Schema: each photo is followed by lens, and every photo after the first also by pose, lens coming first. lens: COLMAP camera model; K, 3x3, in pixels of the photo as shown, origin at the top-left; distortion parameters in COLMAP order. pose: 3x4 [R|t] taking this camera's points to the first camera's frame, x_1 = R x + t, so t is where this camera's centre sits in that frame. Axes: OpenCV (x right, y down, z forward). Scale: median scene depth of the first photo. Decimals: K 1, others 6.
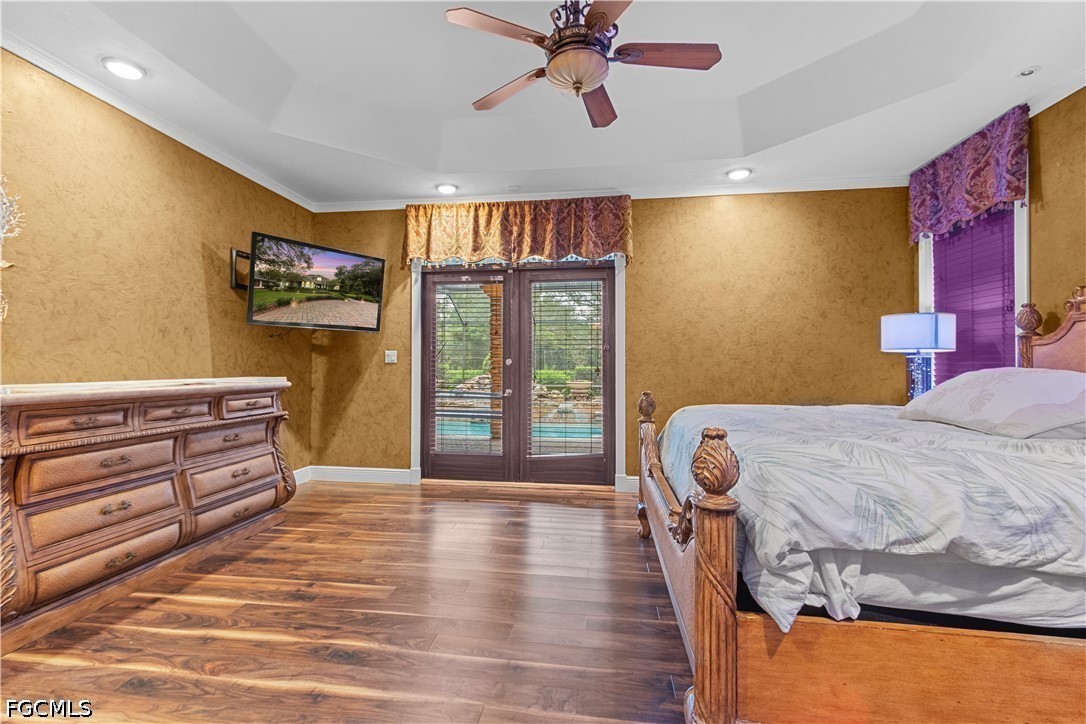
lens RADIAL K [[498.2, 0, 536.7], [0, 498.2, 361.4], [0, 0, 1]] dist [0.006969, -0.002814]
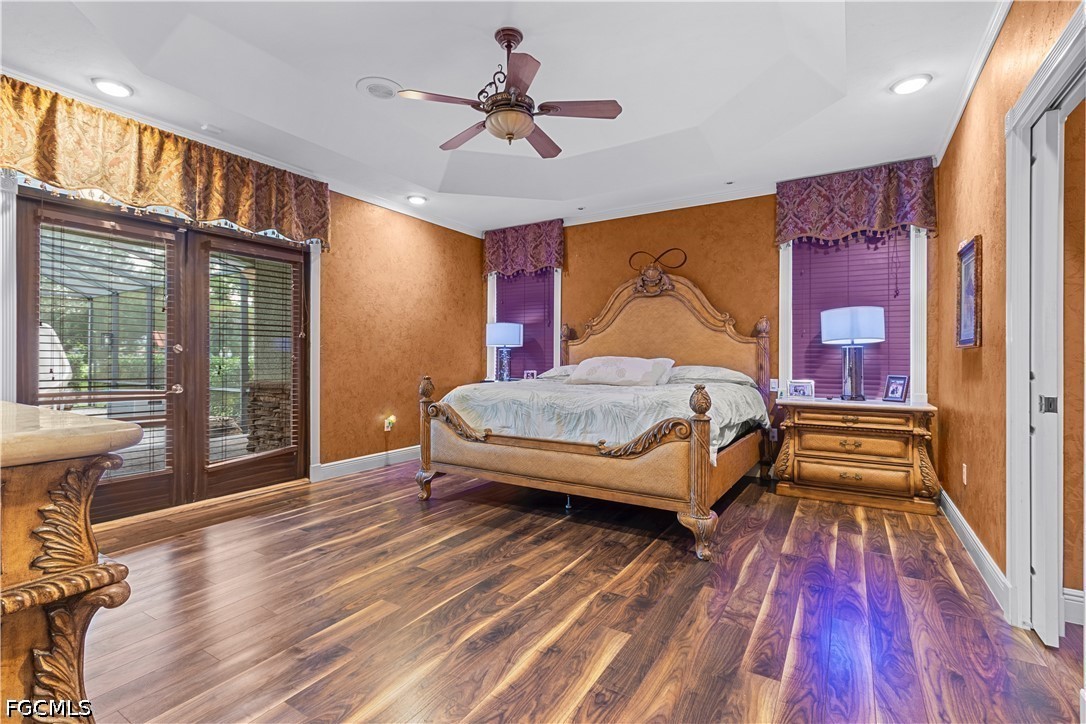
lens RADIAL K [[498.2, 0, 508.7], [0, 498.2, 358.4], [0, 0, 1]] dist [0.006969, -0.002814]
pose [[0.437635, -0.004240, 0.899143, -0.554887], [-0.011625, 0.999879, 0.010373, 0.002094], [-0.899078, -0.014992, 0.437532, 0.226533]]
